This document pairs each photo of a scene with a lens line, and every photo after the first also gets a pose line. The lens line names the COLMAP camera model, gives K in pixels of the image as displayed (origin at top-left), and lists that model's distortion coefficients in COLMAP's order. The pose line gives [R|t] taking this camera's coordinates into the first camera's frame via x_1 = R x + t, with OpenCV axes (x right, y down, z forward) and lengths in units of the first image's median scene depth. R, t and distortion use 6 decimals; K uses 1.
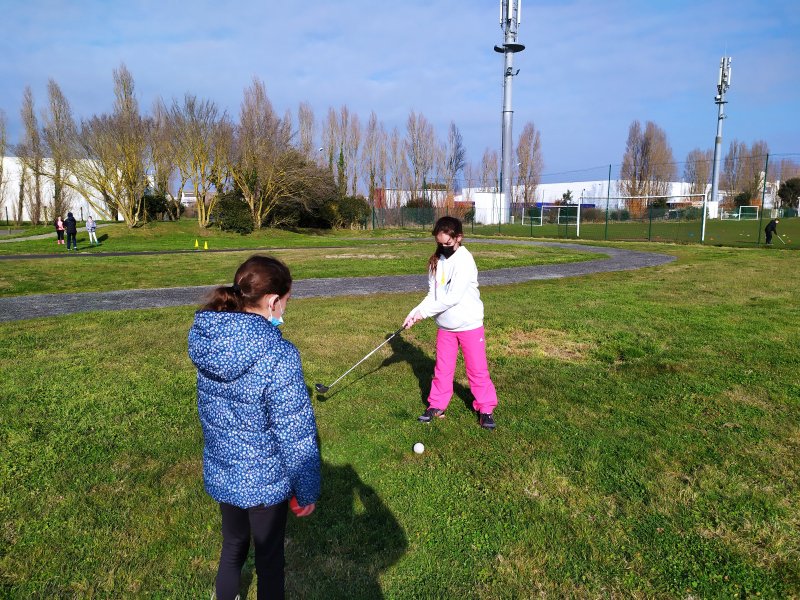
lens RADIAL K [[593.2, 0, 410.8], [0, 593.2, 310.7], [0, 0, 1]] dist [0.057137, -0.048682]
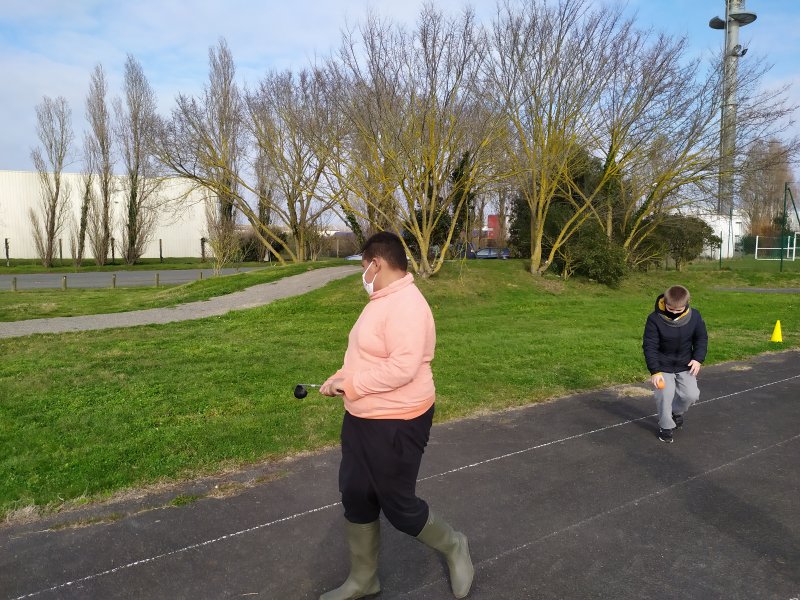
lens RADIAL K [[599.8, 0, 394.9], [0, 599.8, 306.0], [0, 0, 1]] dist [0.041528, -0.010174]
pose [[0.999939, -0.003291, -0.010565, -0.240818], [0.002616, 0.997992, -0.063288, -0.043548], [0.010752, 0.063257, 0.997939, 0.270804]]
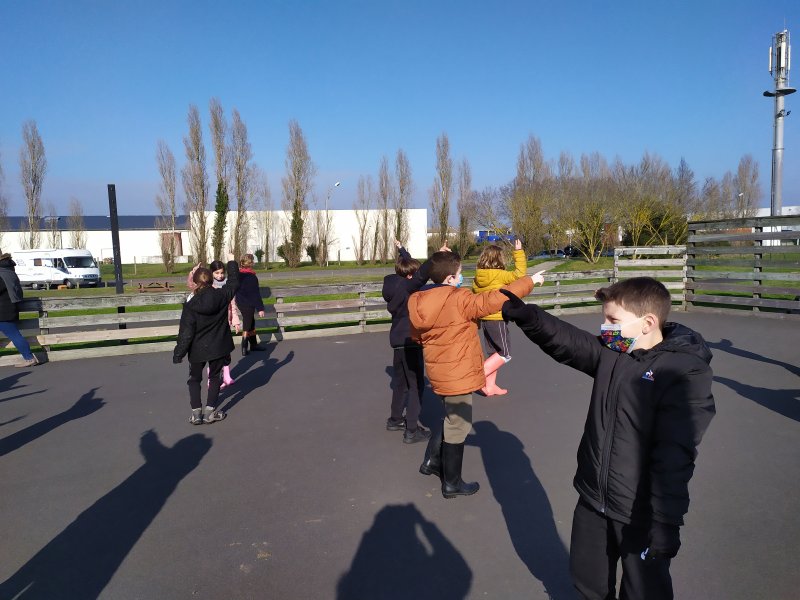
lens RADIAL K [[593.8, 0, 400.0], [0, 593.8, 300.0], [0, 0, 1]] dist [0.071146, -0.063760]
pose [[0.984966, -0.008813, -0.172521, -0.325440], [-0.003140, 0.997619, -0.068892, 0.014989], [0.172717, 0.068398, 0.982594, -0.171703]]
